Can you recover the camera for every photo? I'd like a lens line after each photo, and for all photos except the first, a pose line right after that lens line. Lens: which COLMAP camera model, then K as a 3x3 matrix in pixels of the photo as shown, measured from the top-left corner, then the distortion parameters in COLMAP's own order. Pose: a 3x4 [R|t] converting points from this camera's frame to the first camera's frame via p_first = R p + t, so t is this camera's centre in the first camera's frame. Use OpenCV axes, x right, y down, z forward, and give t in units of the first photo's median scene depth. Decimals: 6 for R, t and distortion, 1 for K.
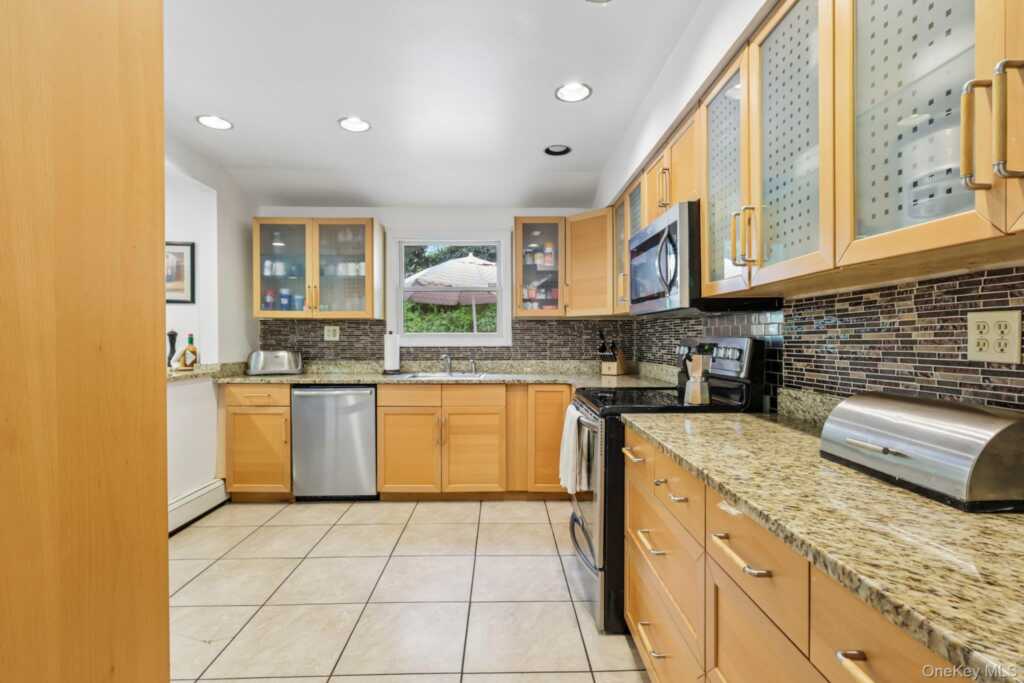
lens RADIAL K [[475.2, 0, 512.0], [0, 475.2, 337.7], [0, 0, 1]] dist [-0.001315, 0.000660]
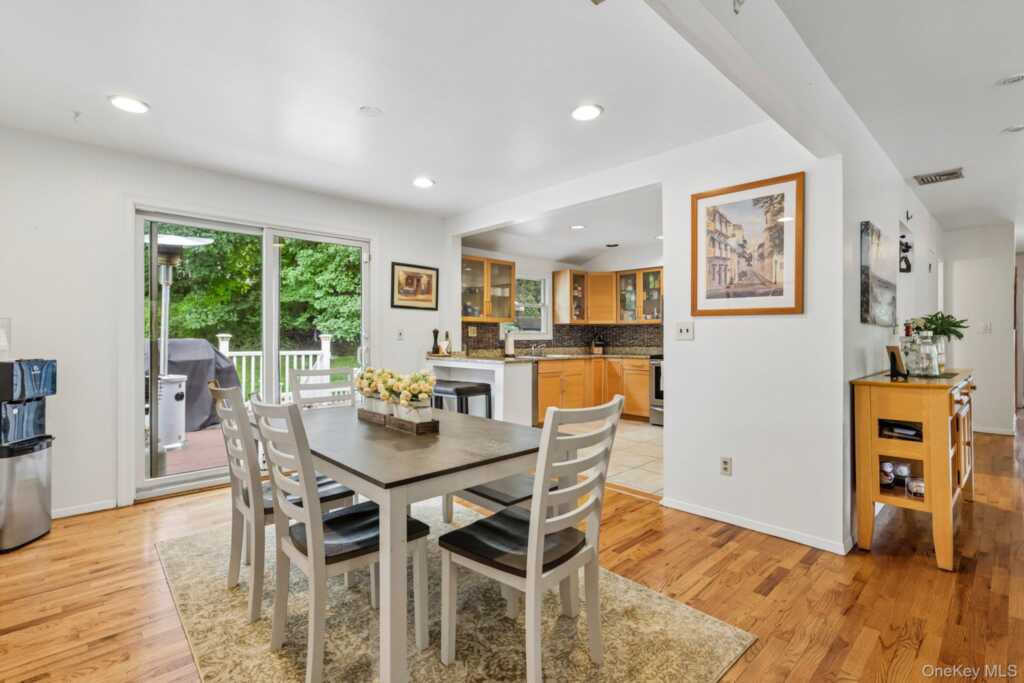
lens RADIAL K [[475.2, 0, 512.0], [0, 475.2, 337.7], [0, 0, 1]] dist [-0.001315, 0.000660]
pose [[0.734540, -0.000017, 0.678566, -1.413611], [-0.000403, 1.000000, 0.000461, 0.010488], [-0.678566, -0.000612, 0.734540, -0.211763]]
